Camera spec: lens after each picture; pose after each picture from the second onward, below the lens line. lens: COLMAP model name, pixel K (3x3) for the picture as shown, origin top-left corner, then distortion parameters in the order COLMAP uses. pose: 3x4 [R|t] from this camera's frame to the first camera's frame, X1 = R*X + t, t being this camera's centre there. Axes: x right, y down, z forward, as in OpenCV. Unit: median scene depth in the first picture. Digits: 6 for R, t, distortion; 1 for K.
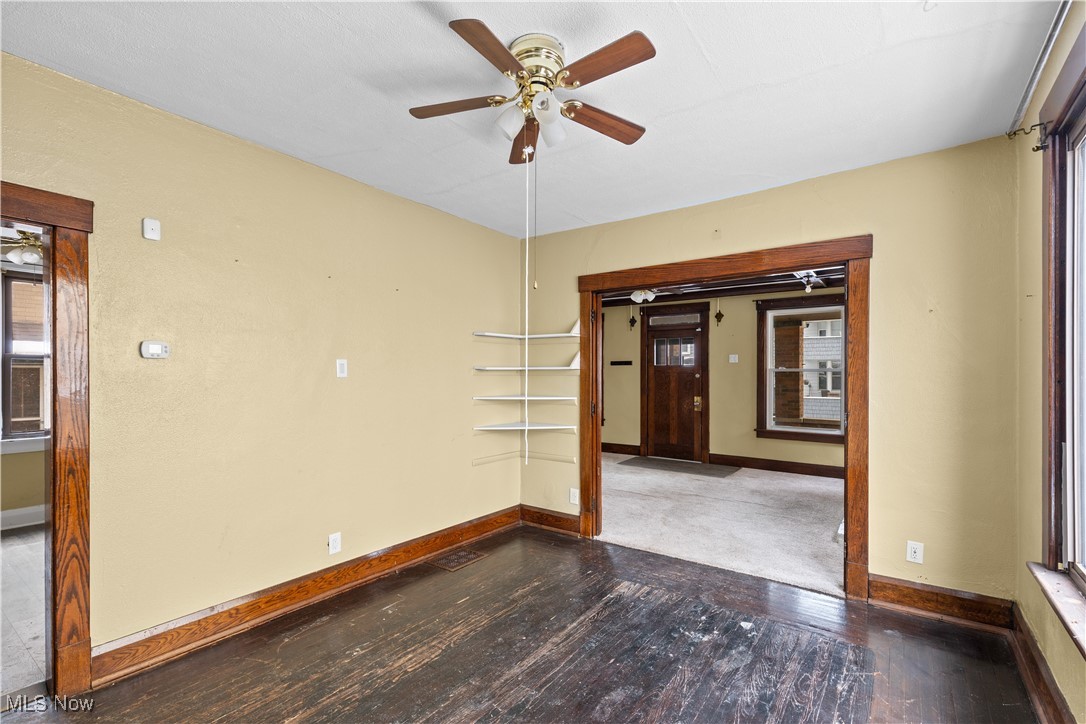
lens RADIAL K [[490.3, 0, 543.6], [0, 490.3, 370.0], [0, 0, 1]] dist [0.004658, 0.000284]
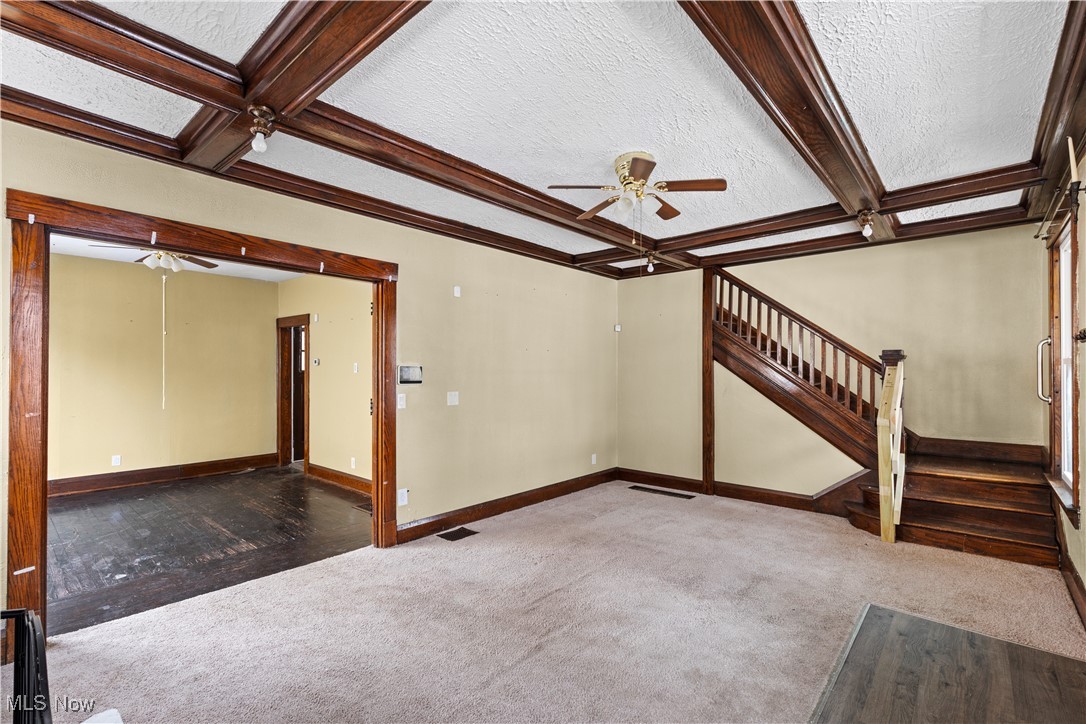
lens RADIAL K [[490.3, 0, 543.6], [0, 490.3, 370.0], [0, 0, 1]] dist [0.004658, 0.000284]
pose [[-0.089955, -0.002226, -0.995943, 0.574150], [0.008569, 0.999959, -0.003009, 0.007267], [0.995909, -0.008804, -0.089932, 0.807329]]
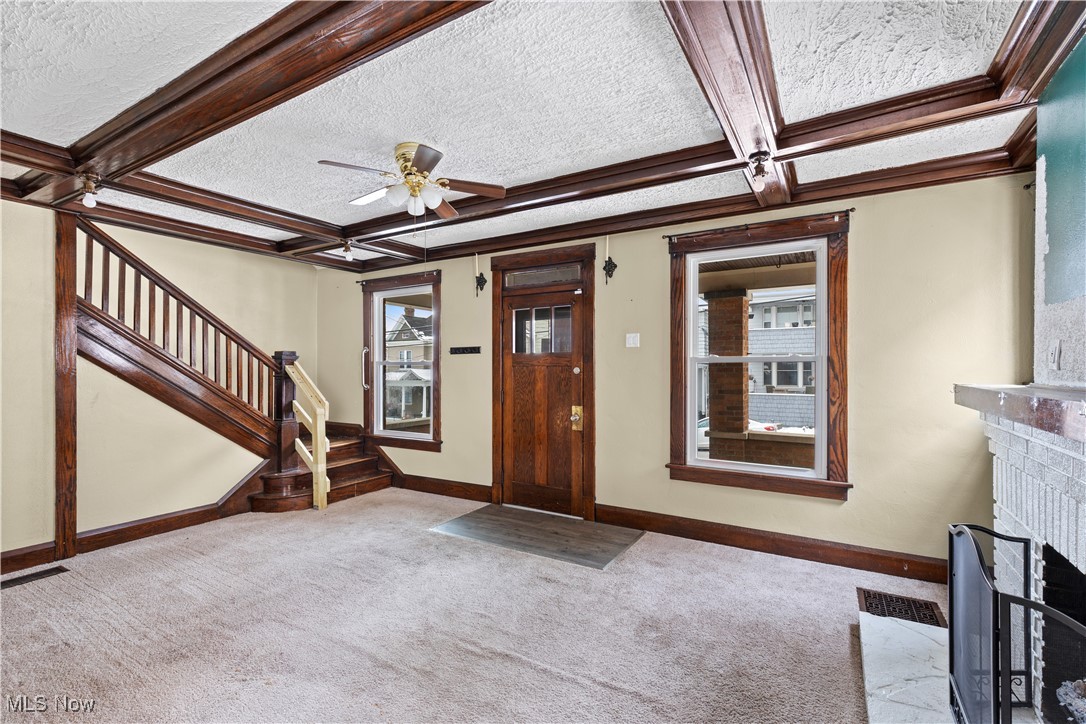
lens RADIAL K [[485.0, 0, 546.5], [0, 485.0, 366.1], [0, 0, 1]] dist [0.011011, 0.000456]
pose [[0.995551, -0.004415, 0.094116, 0.236582], [0.004430, 0.999990, 0.000053, 0.007136], [-0.094116, 0.000364, 0.995561, 0.450791]]
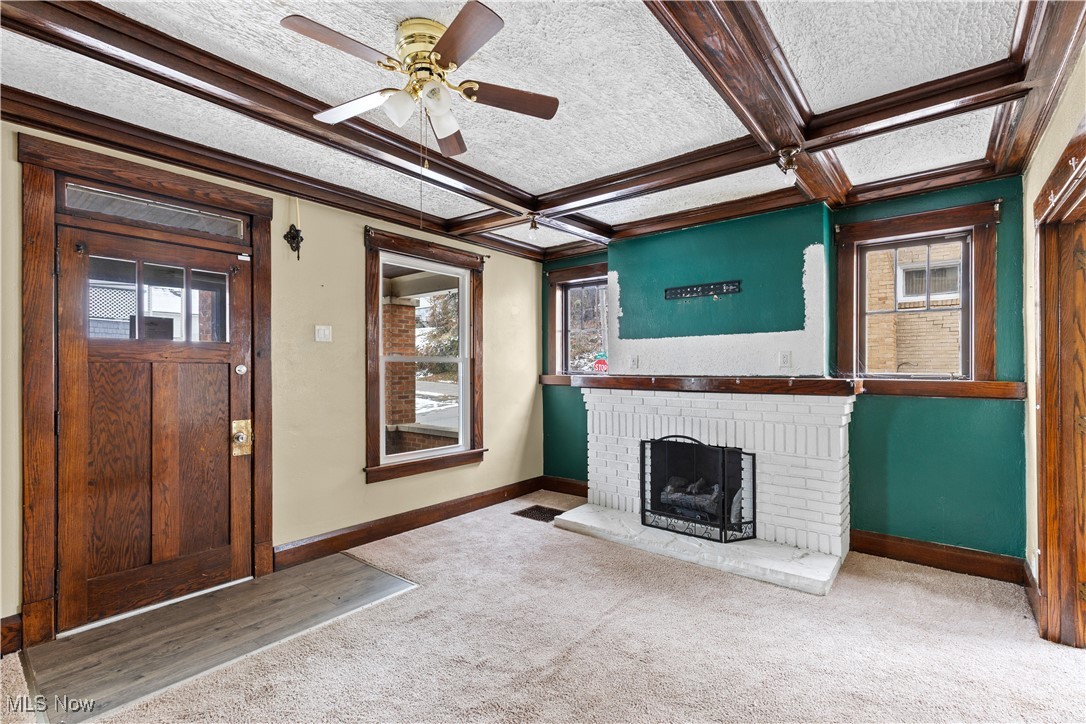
lens RADIAL K [[483.6, 0, 538.8], [0, 483.6, 367.4], [0, 0, 1]] dist [0.002745, 0.000377]
pose [[0.062468, -0.001037, 0.998046, -0.078368], [-0.004151, 0.999991, 0.001299, 0.009299], [-0.998038, -0.004224, 0.062463, 0.770107]]
